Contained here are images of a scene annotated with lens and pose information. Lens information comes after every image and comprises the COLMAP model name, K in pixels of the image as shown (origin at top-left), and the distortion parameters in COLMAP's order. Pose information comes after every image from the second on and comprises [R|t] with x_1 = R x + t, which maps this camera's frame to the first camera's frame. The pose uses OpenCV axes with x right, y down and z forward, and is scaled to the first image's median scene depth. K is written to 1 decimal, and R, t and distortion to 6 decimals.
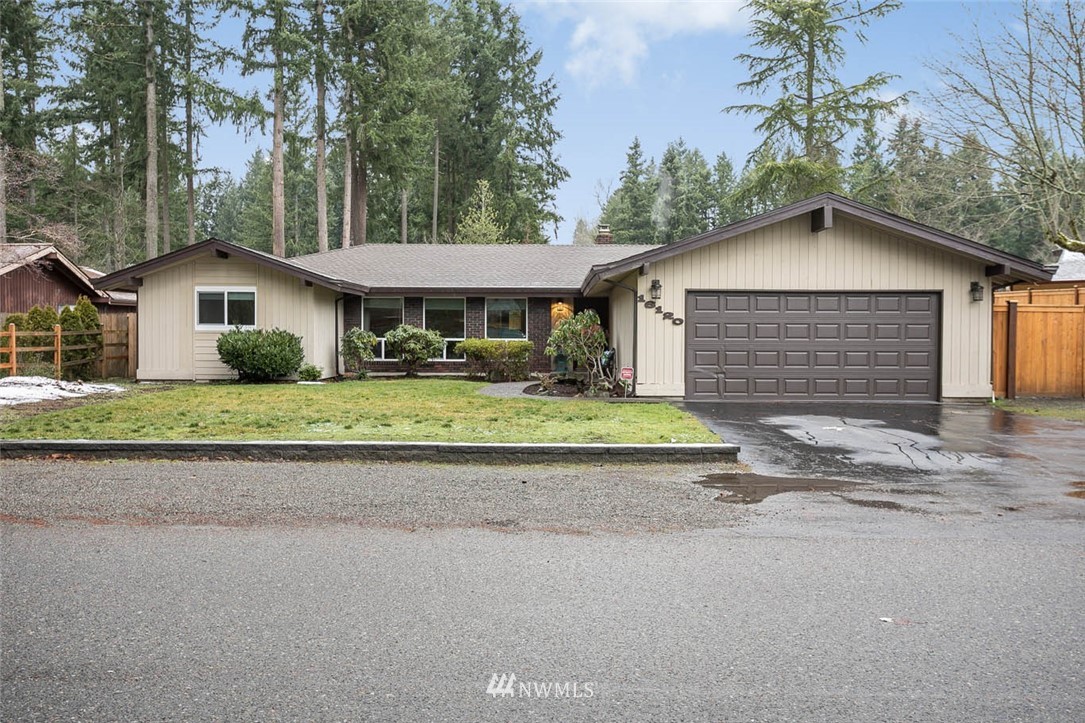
lens RADIAL K [[1067.9, 0, 542.5], [0, 1067.9, 361.5], [0, 0, 1]] dist [-0.002378, 0.002742]
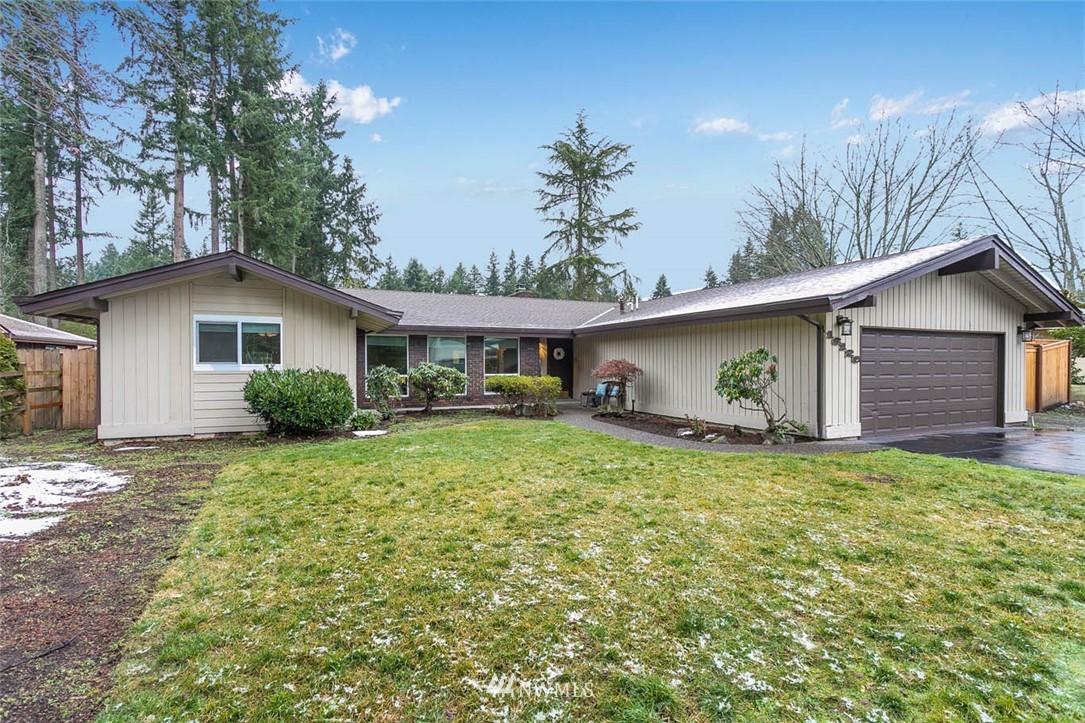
lens RADIAL K [[516.7, 0, 542.4], [0, 516.7, 365.7], [0, 0, 1]] dist [0.000483, -0.000471]
pose [[0.897892, -0.007736, 0.440149, -0.261974], [0.017116, 0.999703, -0.017345, -0.022031], [-0.439884, 0.023108, 0.897757, 0.548559]]
